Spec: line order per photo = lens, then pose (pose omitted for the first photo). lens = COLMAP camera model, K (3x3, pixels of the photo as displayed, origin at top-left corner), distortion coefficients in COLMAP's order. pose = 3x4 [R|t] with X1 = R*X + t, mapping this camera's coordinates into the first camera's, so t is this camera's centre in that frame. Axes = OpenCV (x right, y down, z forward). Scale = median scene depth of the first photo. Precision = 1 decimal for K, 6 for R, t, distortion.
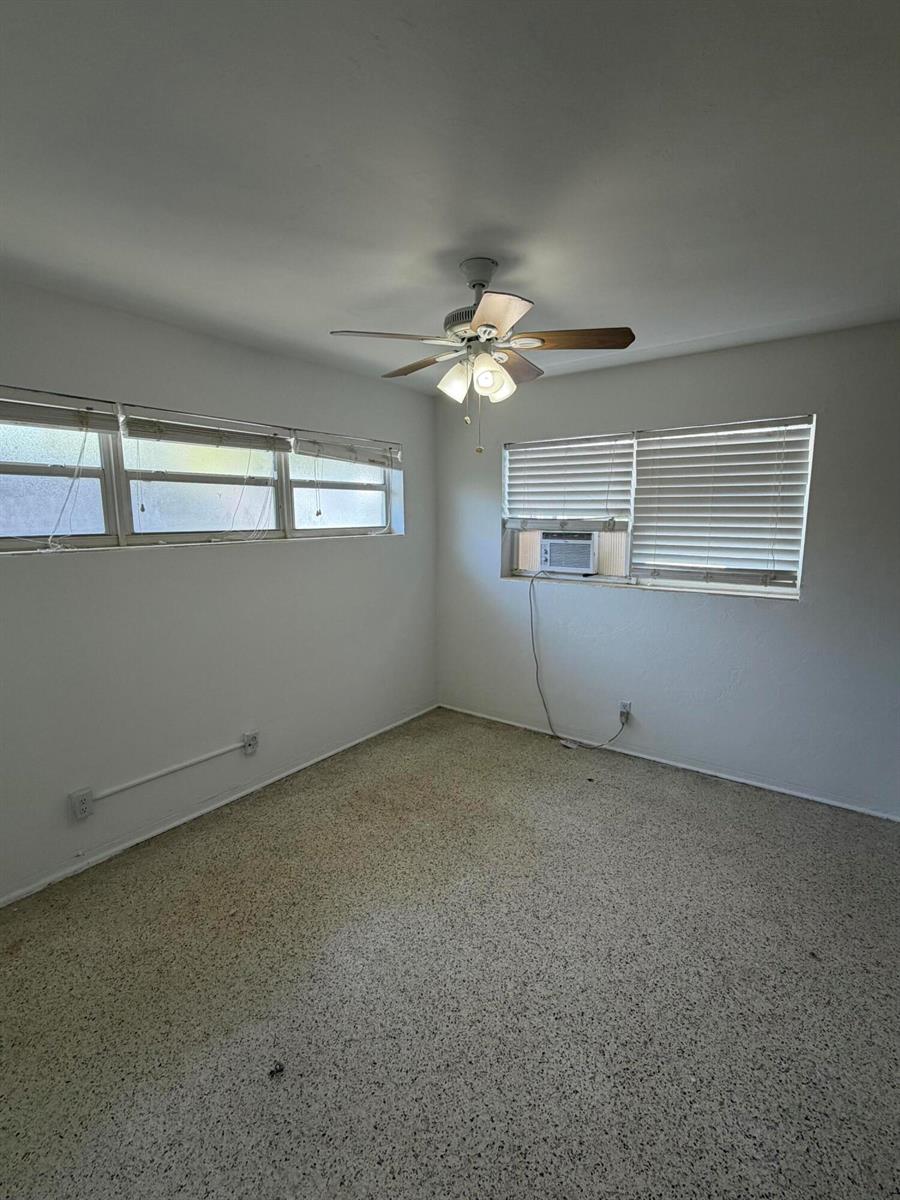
lens RADIAL K [[561.5, 0, 450.6], [0, 561.5, 600.6], [0, 0, 1]] dist [0.000808, -0.000521]
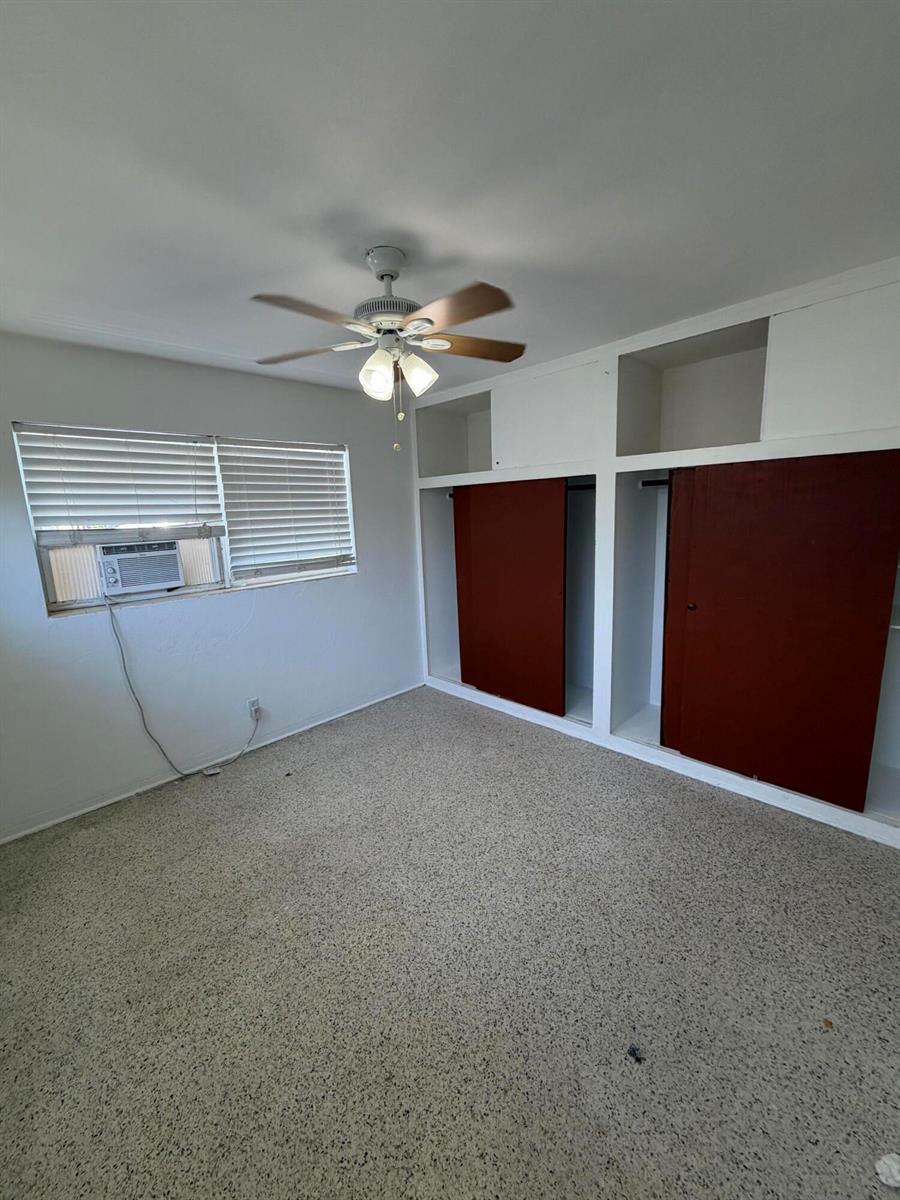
lens RADIAL K [[478.9, 0, 450.2], [0, 478.9, 599.5], [0, 0, 1]] dist [-0.001298, 0.000727]
pose [[0.144653, -0.186376, 0.971771, -0.480053], [0.187996, 0.969389, 0.157935, -0.073010], [-0.971459, 0.159843, 0.175263, 0.478987]]
